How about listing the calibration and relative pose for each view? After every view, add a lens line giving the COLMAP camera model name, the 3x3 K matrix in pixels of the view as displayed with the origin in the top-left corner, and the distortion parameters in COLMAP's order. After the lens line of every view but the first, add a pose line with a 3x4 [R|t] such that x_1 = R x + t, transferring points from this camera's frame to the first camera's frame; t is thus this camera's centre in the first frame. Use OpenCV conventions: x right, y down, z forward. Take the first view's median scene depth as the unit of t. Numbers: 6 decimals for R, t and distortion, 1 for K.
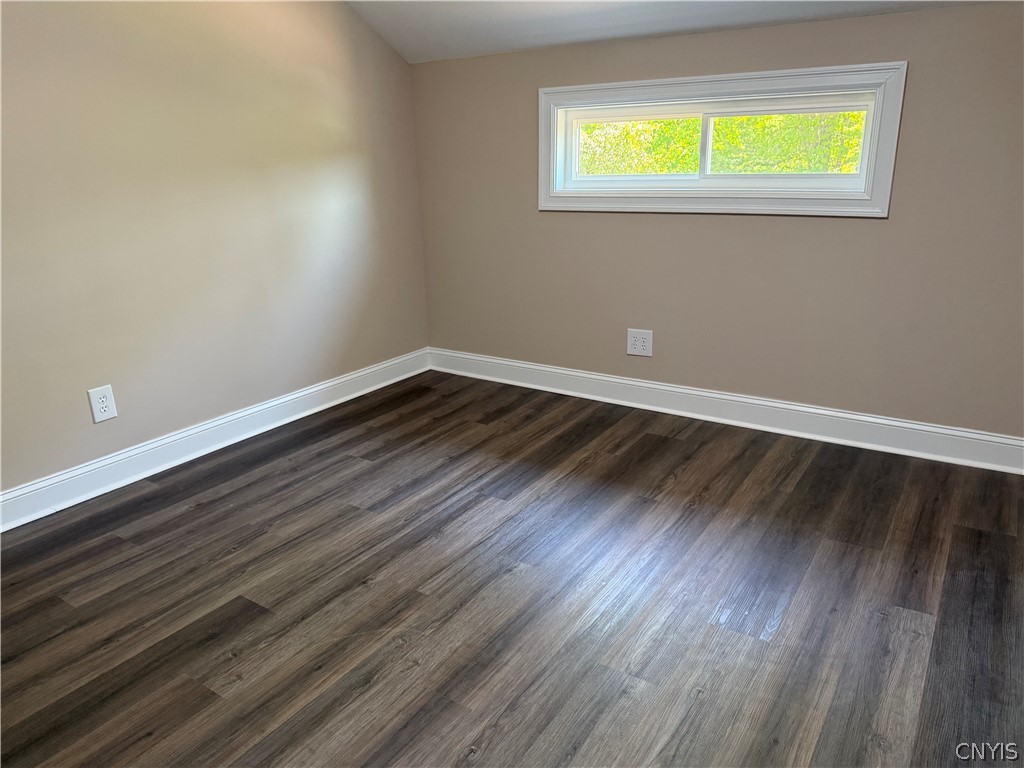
lens RADIAL K [[722.2, 0, 515.8], [0, 722.2, 380.1], [0, 0, 1]] dist [0.088003, -0.103315]
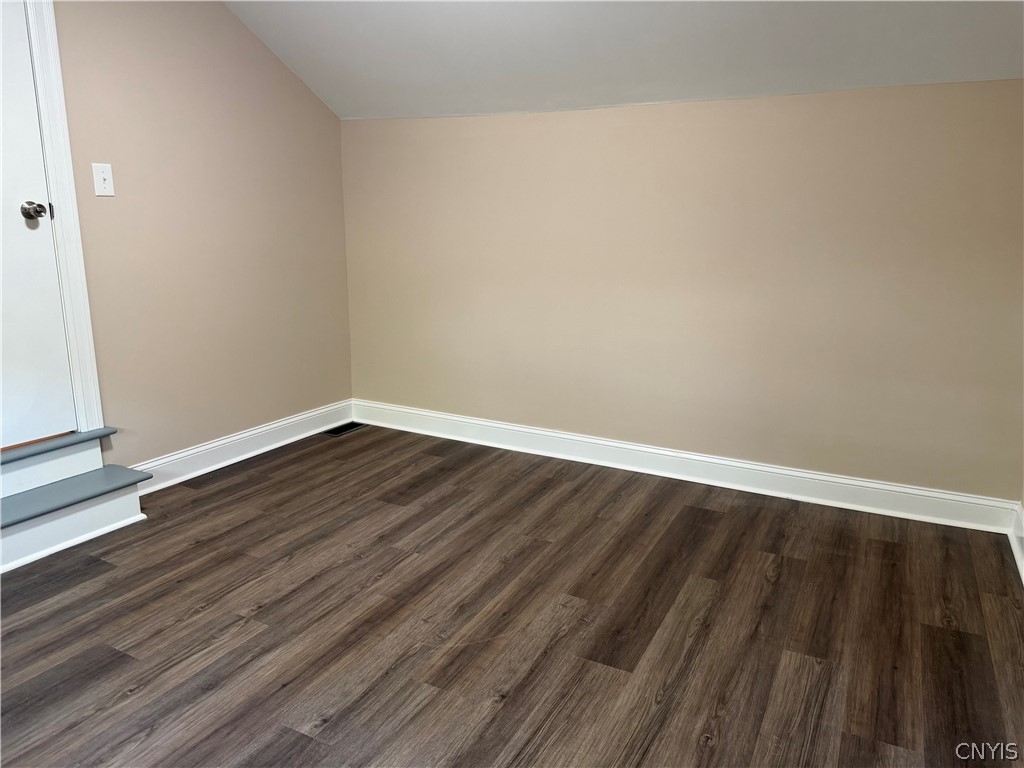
lens RADIAL K [[722.2, 0, 515.8], [0, 722.2, 380.1], [0, 0, 1]] dist [0.088003, -0.103315]
pose [[-0.994669, 0.042888, -0.093779, -0.174024], [-0.011087, 0.859662, 0.510743, -0.518370], [0.102523, 0.509060, -0.854603, 1.691674]]
